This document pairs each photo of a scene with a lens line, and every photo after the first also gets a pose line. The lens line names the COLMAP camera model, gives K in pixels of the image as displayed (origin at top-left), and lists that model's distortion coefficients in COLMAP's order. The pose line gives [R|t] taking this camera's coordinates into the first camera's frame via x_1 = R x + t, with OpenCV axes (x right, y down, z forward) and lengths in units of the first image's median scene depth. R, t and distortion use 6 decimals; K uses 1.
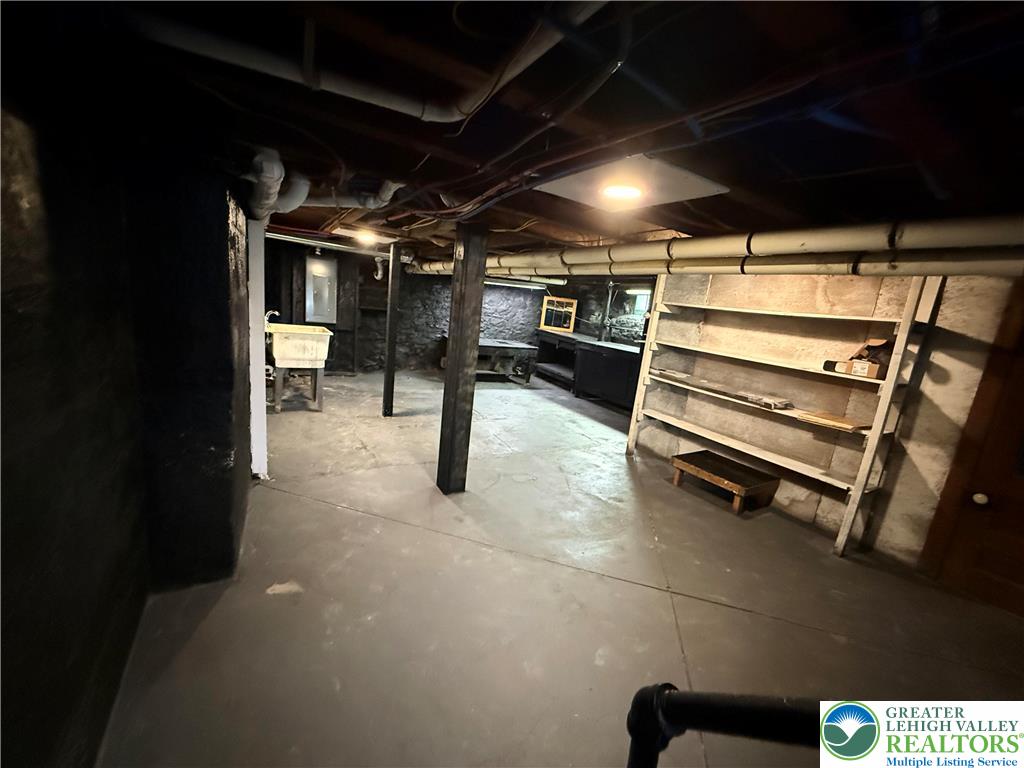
lens RADIAL K [[408.8, 0, 512.1], [0, 408.8, 384.6], [0, 0, 1]] dist [0.000847, -0.000452]
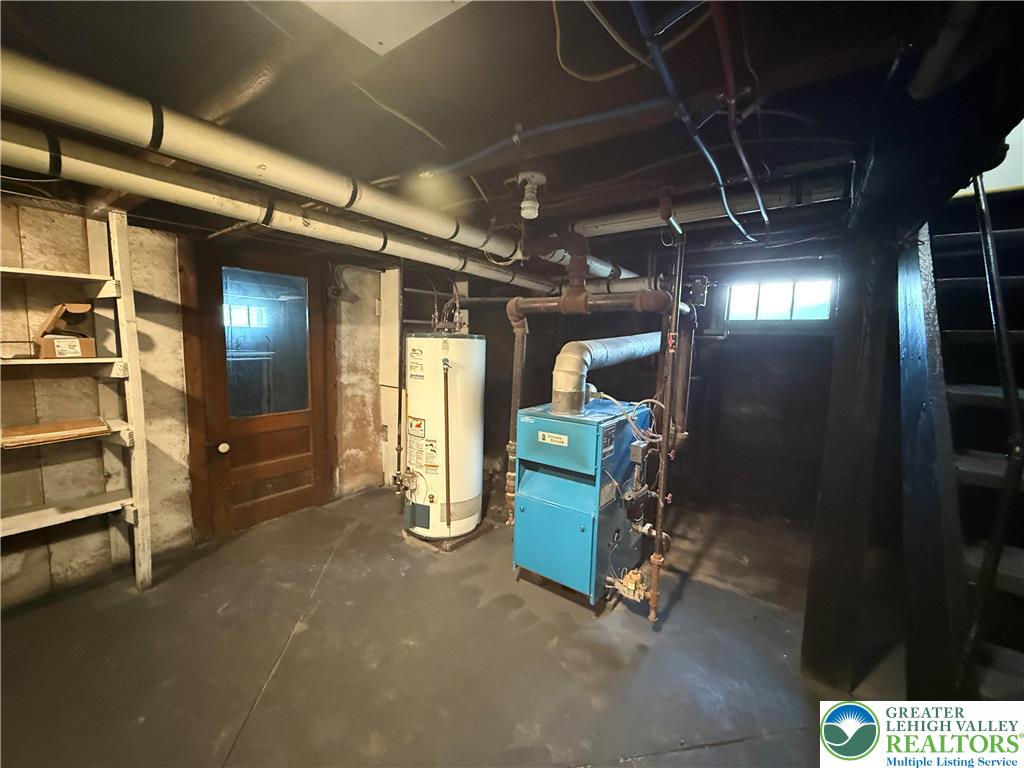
lens RADIAL K [[408.8, 0, 512.1], [0, 408.8, 384.5], [0, 0, 1]] dist [0.000847, -0.000452]
pose [[-0.403964, -0.214762, 0.889208, -0.085980], [0.110453, 0.953488, 0.280465, -0.090634], [-0.908082, 0.211513, -0.361454, 0.581703]]
